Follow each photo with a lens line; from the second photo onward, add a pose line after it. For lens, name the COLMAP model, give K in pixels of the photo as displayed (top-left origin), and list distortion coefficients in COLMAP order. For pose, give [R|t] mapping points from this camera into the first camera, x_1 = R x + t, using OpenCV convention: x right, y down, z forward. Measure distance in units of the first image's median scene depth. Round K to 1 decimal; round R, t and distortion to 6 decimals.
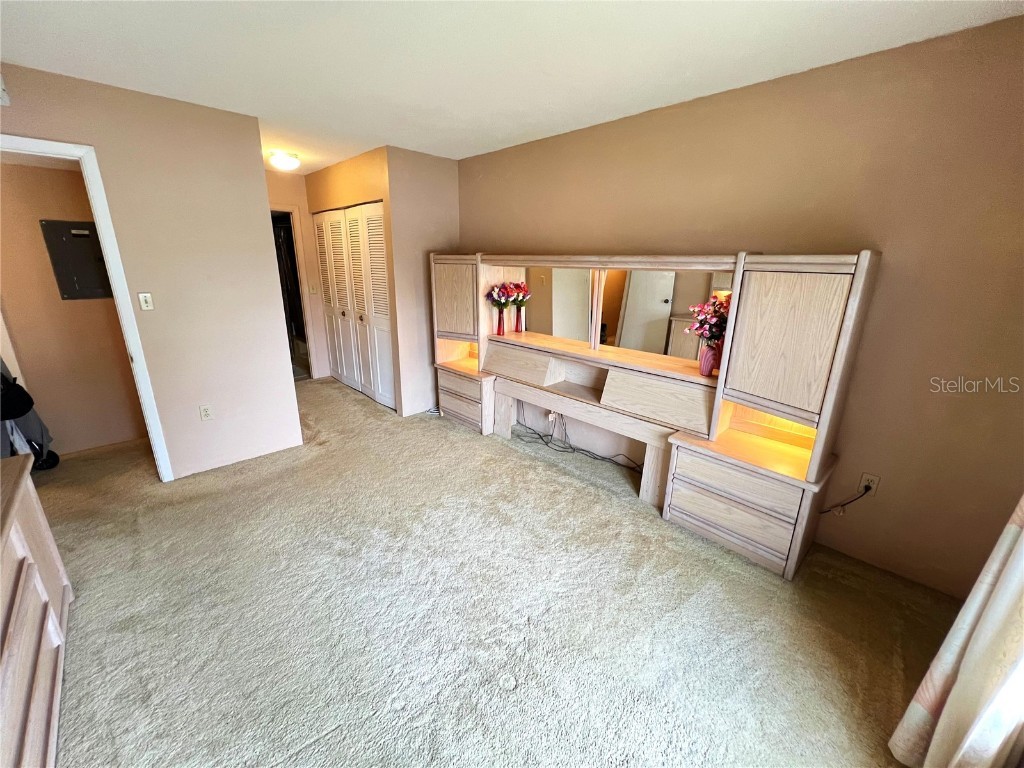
lens RADIAL K [[407.7, 0, 509.9], [0, 407.7, 380.5], [0, 0, 1]] dist [-0.002009, 0.000251]
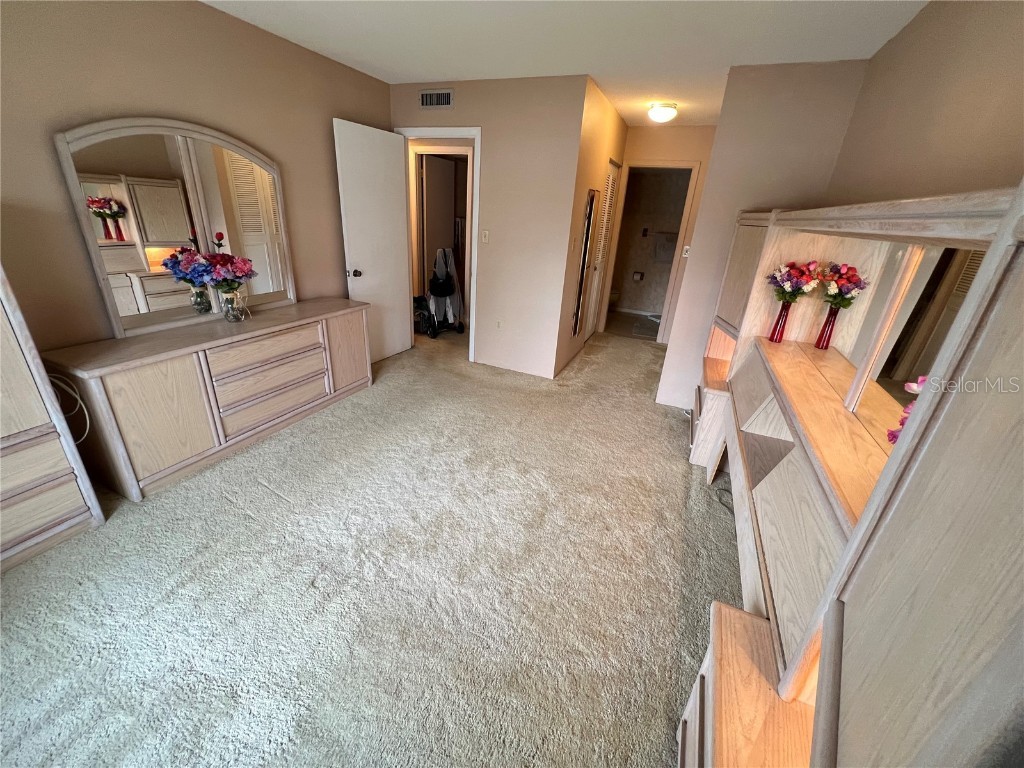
lens RADIAL K [[407.7, 0, 509.9], [0, 407.7, 380.5], [0, 0, 1]] dist [-0.002009, 0.000251]
pose [[0.380875, 0.367398, -0.848500, 0.463806], [-0.315439, 0.914245, 0.254271, -0.103223], [0.869156, 0.170804, 0.464105, 0.414010]]
